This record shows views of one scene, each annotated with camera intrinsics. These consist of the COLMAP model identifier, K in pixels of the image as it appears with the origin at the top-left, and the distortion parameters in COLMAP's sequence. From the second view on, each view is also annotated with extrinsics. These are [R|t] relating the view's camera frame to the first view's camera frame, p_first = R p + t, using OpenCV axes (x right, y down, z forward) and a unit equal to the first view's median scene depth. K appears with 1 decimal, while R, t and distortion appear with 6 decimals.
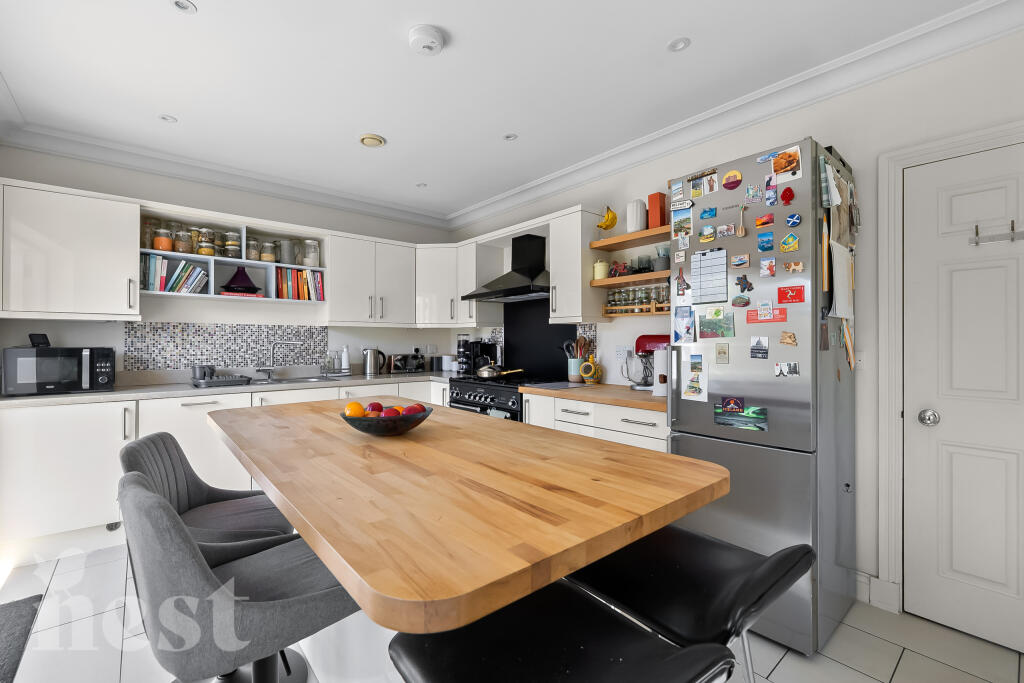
lens RADIAL K [[438.1, 0, 512.5], [0, 438.1, 341.0], [0, 0, 1]] dist [0.001263, -0.000108]
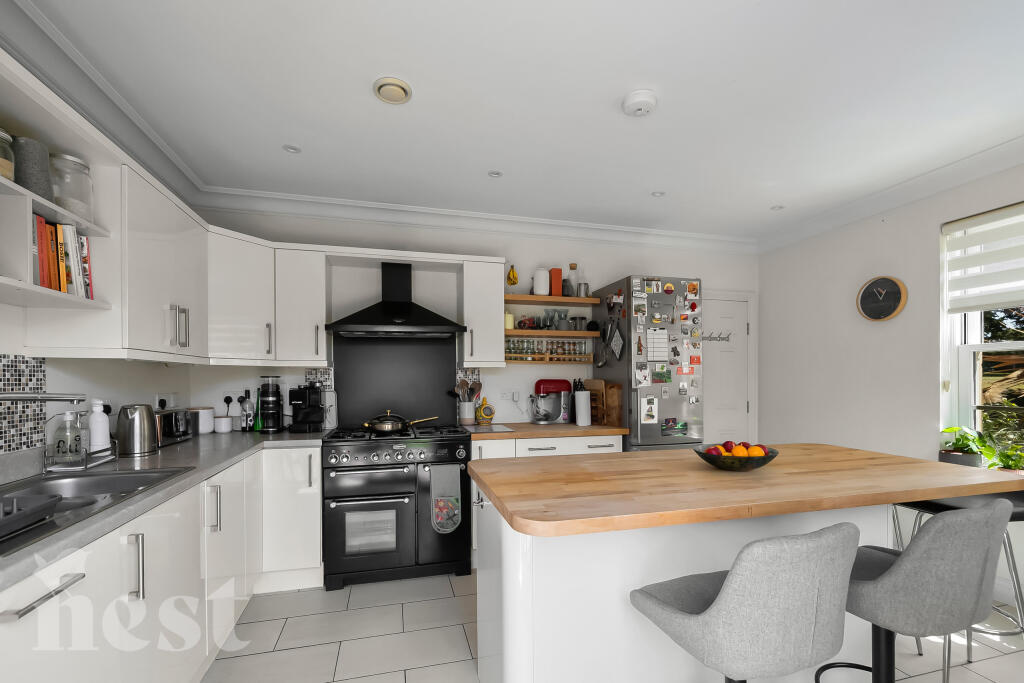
lens RADIAL K [[438.1, 0, 504.9], [0, 438.1, 379.8], [0, 0, 1]] dist [0.001263, -0.000108]
pose [[0.436522, -0.003439, 0.899687, -1.207039], [0.000591, 0.999994, 0.003536, -0.024574], [-0.899693, -0.001012, 0.436522, 0.788000]]
